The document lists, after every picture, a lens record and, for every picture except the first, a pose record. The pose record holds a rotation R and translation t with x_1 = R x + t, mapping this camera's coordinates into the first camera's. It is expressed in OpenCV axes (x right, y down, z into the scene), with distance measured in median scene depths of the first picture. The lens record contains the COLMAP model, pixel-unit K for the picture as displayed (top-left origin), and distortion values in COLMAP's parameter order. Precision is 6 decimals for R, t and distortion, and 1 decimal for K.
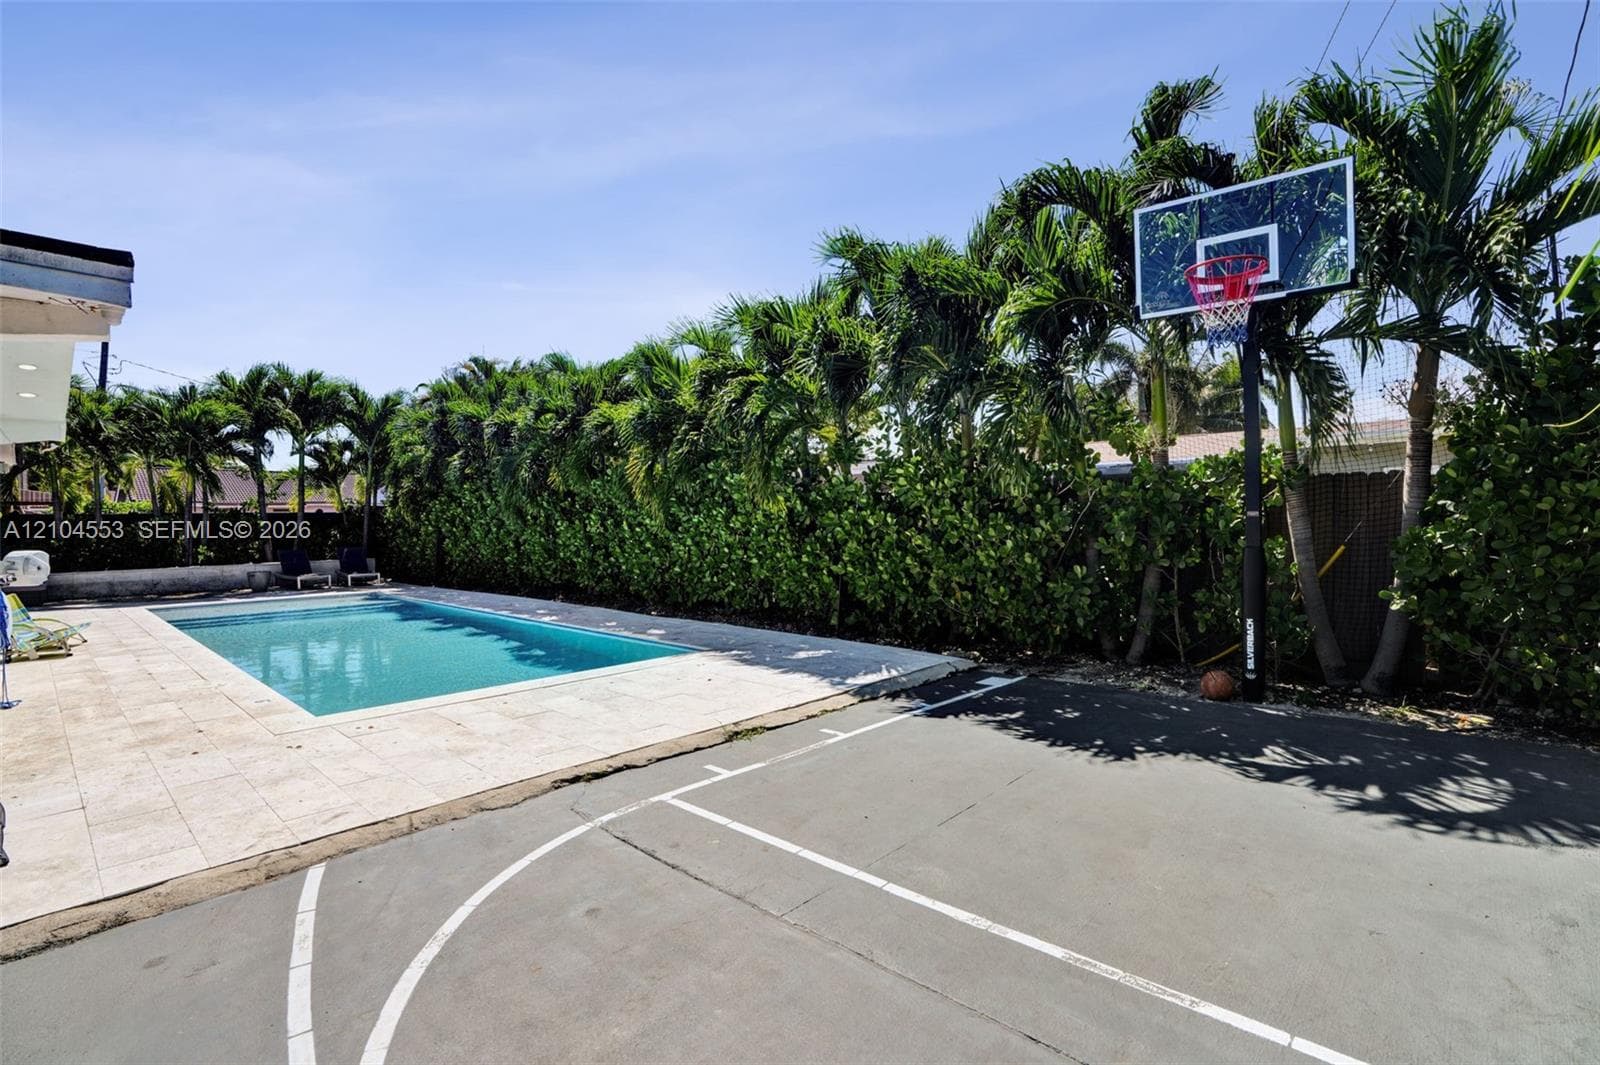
lens RADIAL K [[757.3, 0, 806.7], [0, 757.3, 528.0], [0, 0, 1]] dist [-0.074709, 0.035451]
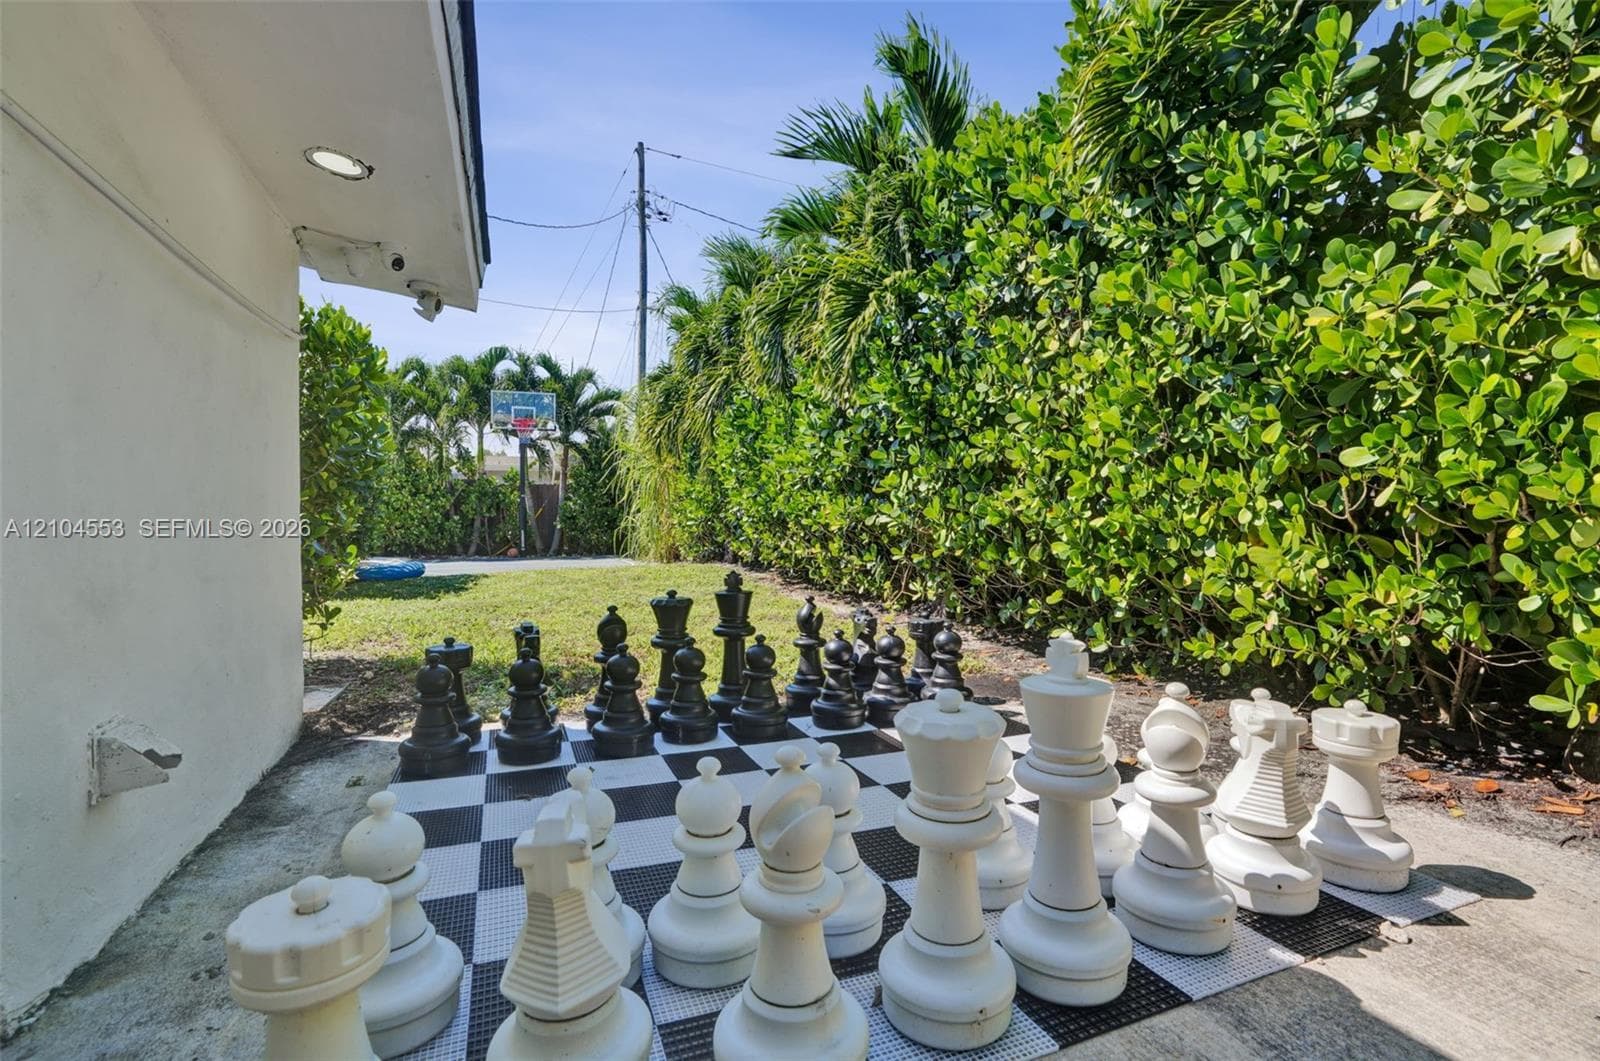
lens RADIAL K [[740.6, 0, 807.7], [0, 740.6, 525.0], [0, 0, 1]] dist [-0.076622, 0.034812]
pose [[0.444589, -0.012635, 0.895646, -1.028275], [0.004198, 0.999919, 0.012022, 0.043887], [-0.895725, -0.001585, 0.444606, -0.909647]]
